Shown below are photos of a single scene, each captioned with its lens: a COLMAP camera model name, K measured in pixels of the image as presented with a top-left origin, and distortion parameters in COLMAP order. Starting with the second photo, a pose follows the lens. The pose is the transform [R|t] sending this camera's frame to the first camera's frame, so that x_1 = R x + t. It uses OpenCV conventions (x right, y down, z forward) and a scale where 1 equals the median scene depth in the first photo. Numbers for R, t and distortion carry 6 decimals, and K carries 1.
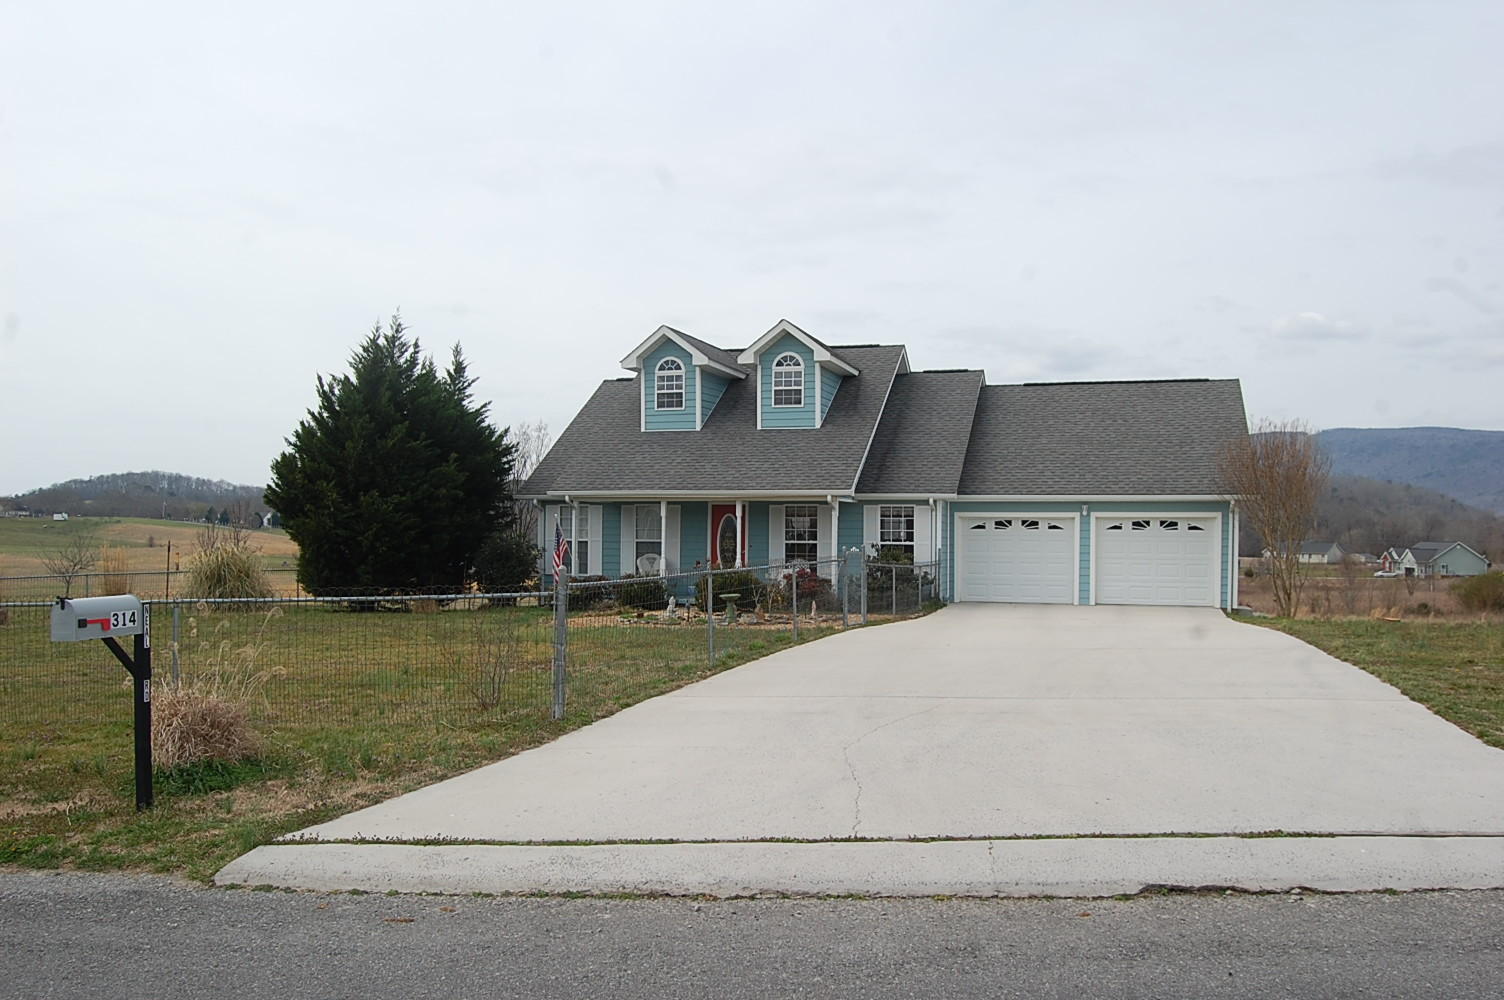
lens RADIAL K [[1176.9, 0, 773.3], [0, 1176.9, 514.9], [0, 0, 1]] dist [-0.102993, 0.045338]
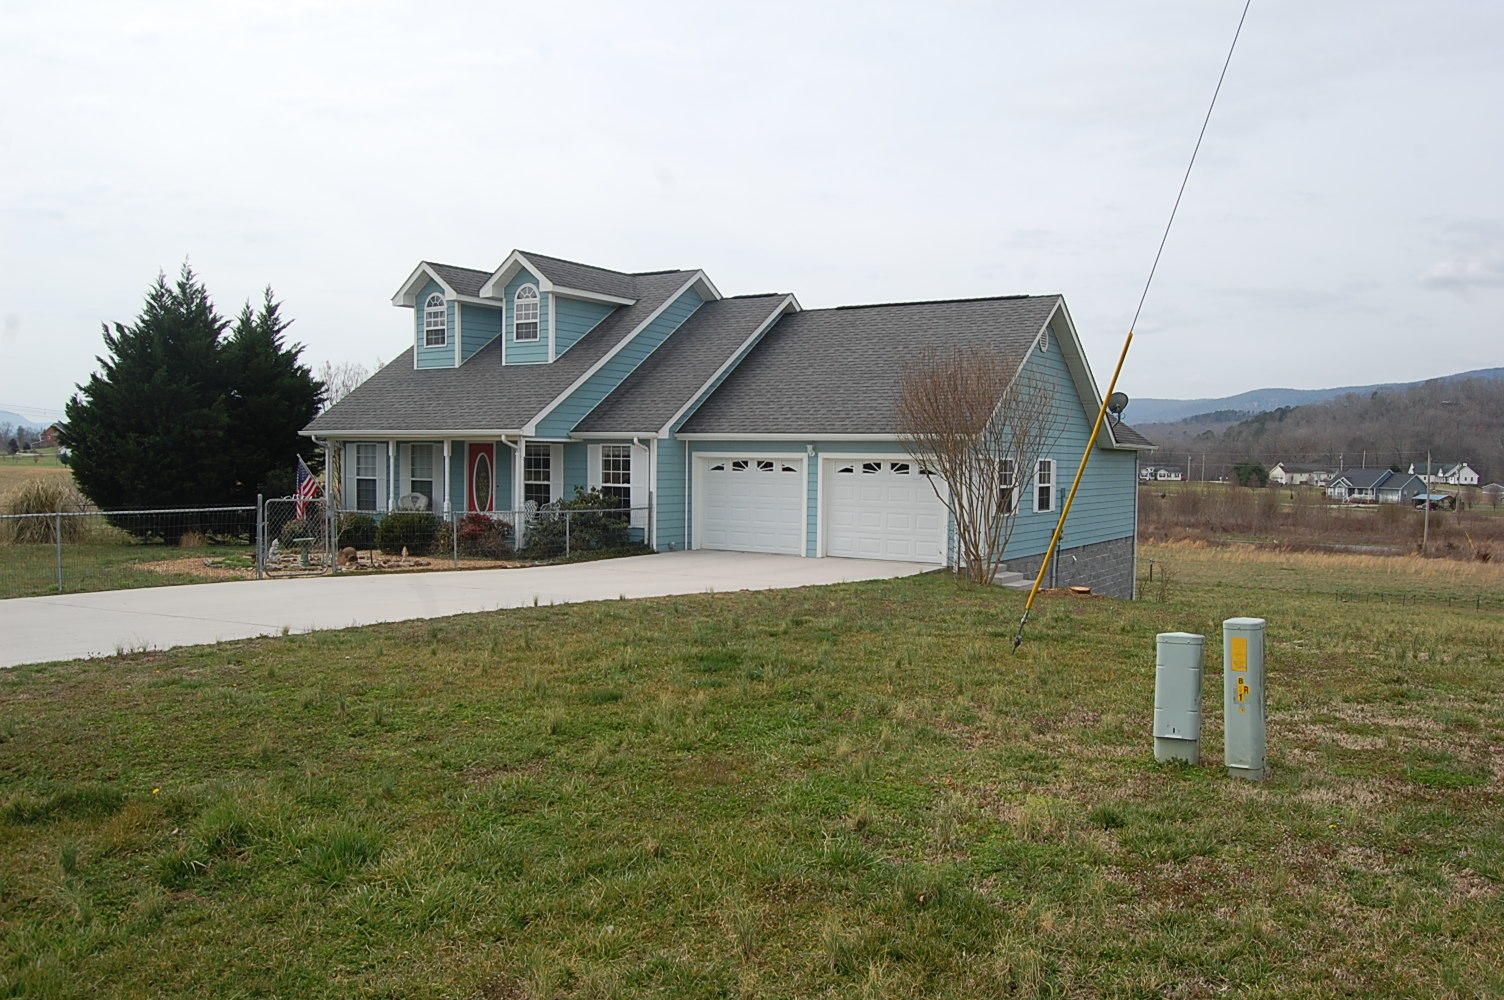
lens RADIAL K [[1176.9, 0, 773.3], [0, 1176.9, 514.9], [0, 0, 1]] dist [-0.102993, 0.045338]
pose [[0.966018, 0.017880, -0.257855, 0.454685], [-0.002257, 0.998150, 0.060758, -0.009067], [0.258464, -0.058111, 0.964271, 0.127841]]
